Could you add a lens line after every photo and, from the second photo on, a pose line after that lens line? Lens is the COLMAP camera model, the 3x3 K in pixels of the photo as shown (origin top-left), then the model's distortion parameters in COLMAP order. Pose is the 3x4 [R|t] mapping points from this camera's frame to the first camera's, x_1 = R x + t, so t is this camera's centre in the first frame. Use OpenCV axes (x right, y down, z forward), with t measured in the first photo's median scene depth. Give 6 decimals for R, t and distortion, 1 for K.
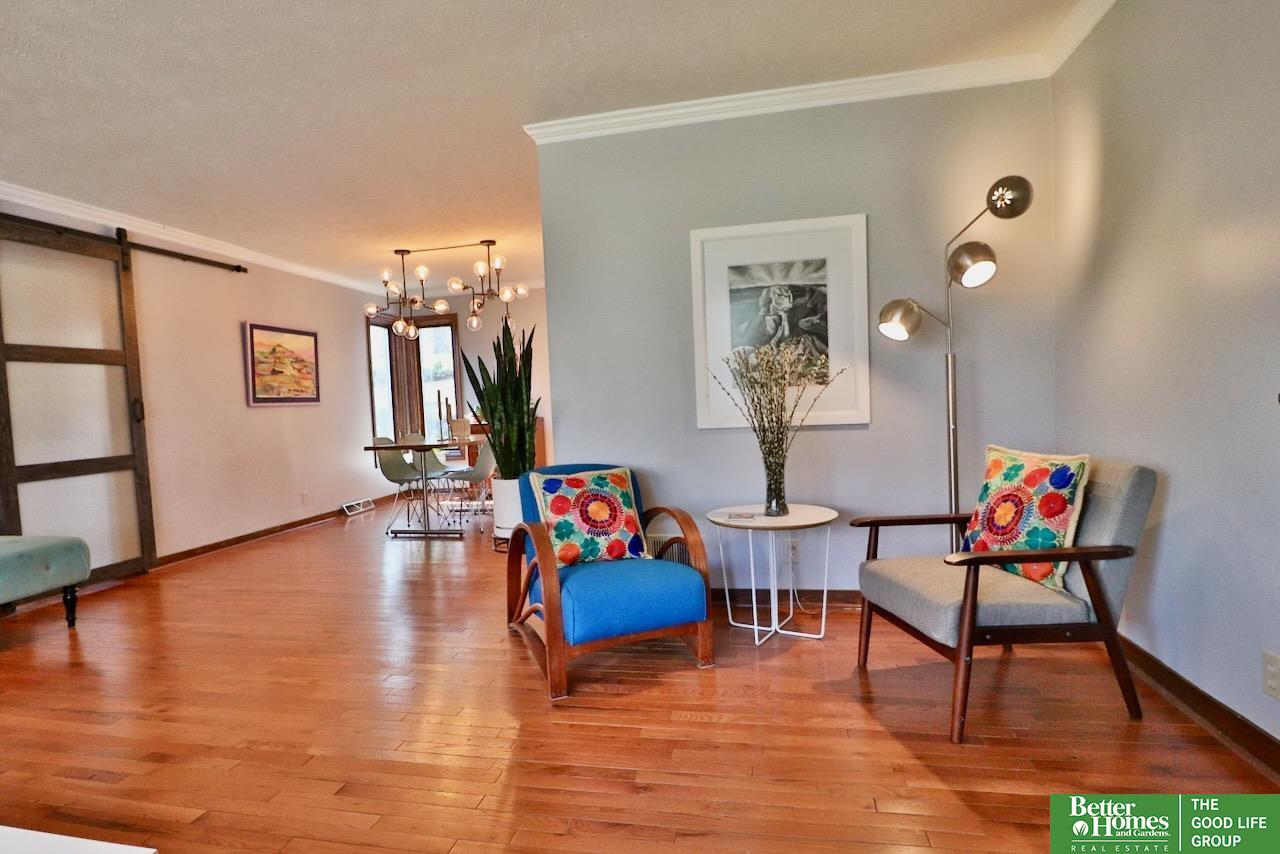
lens RADIAL K [[665.3, 0, 631.9], [0, 665.3, 428.4], [0, 0, 1]] dist [-0.005595, -0.001927]
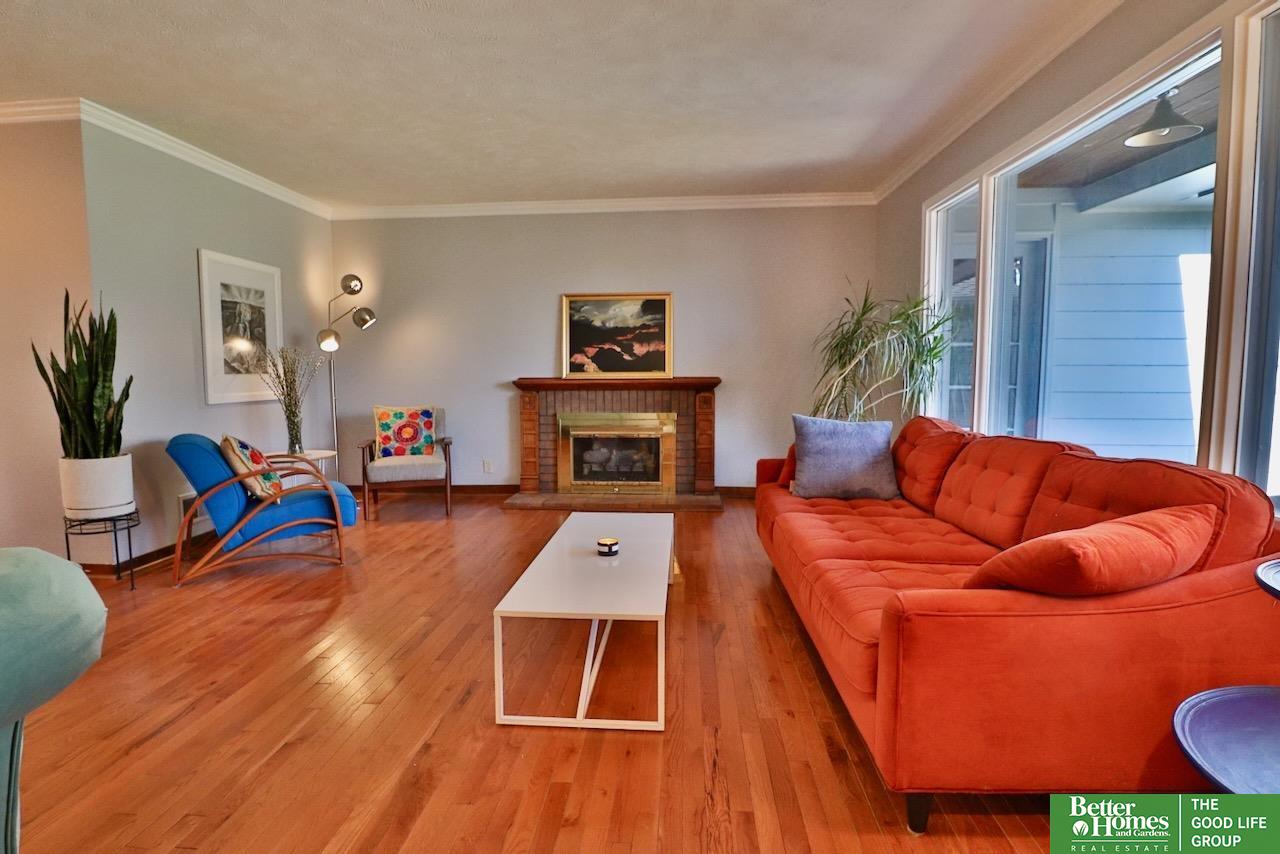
lens RADIAL K [[665.3, 0, 631.9], [0, 665.3, 428.4], [0, 0, 1]] dist [-0.005595, -0.001927]
pose [[-0.140273, -0.047090, 0.988992, -1.330503], [0.055465, 0.996926, 0.055335, 0.021479], [-0.988558, 0.062616, -0.137230, 0.388009]]
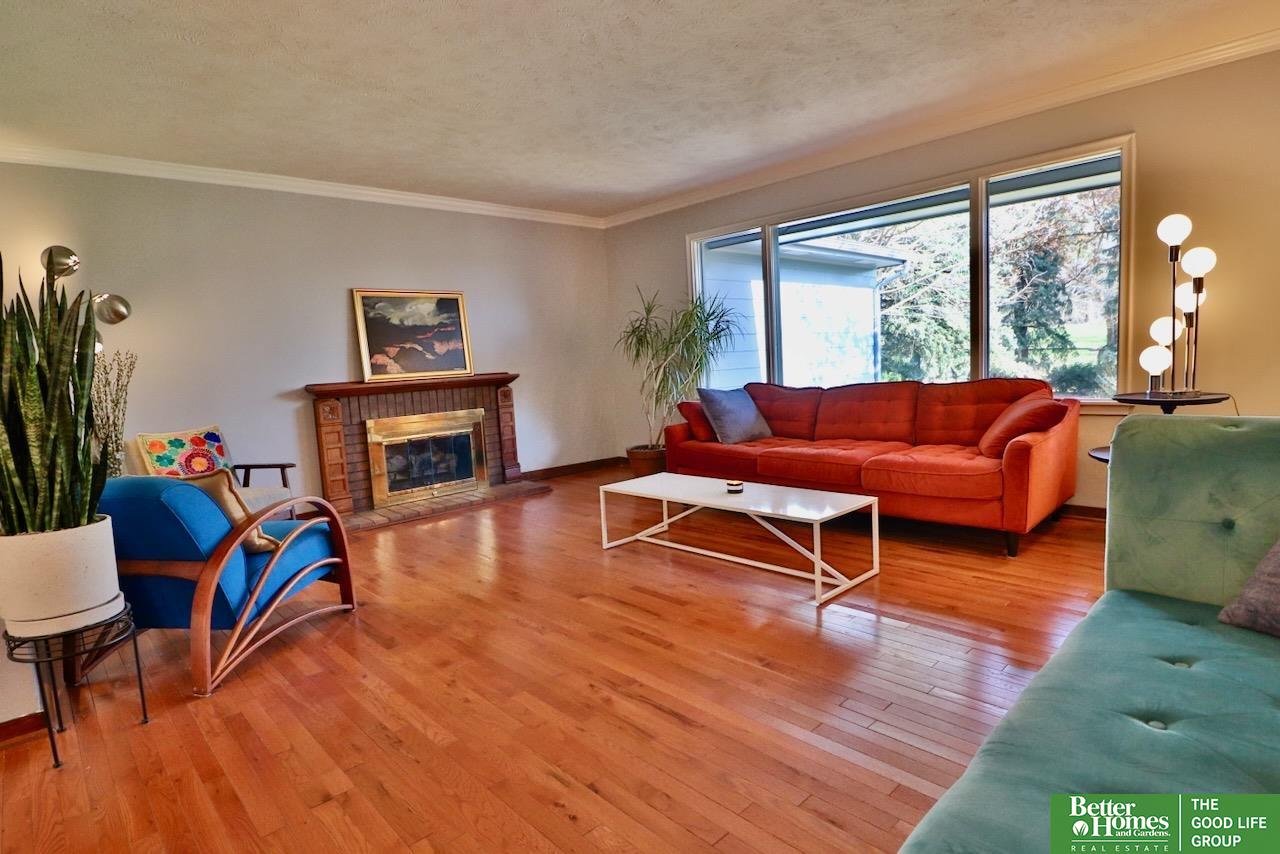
lens RADIAL K [[665.3, 0, 631.9], [0, 665.3, 428.4], [0, 0, 1]] dist [-0.005595, -0.001927]
pose [[-0.823044, 0.033256, 0.567004, -0.978671], [0.117250, 0.986730, 0.112323, -0.017229], [-0.555744, 0.158928, -0.816021, 1.273296]]
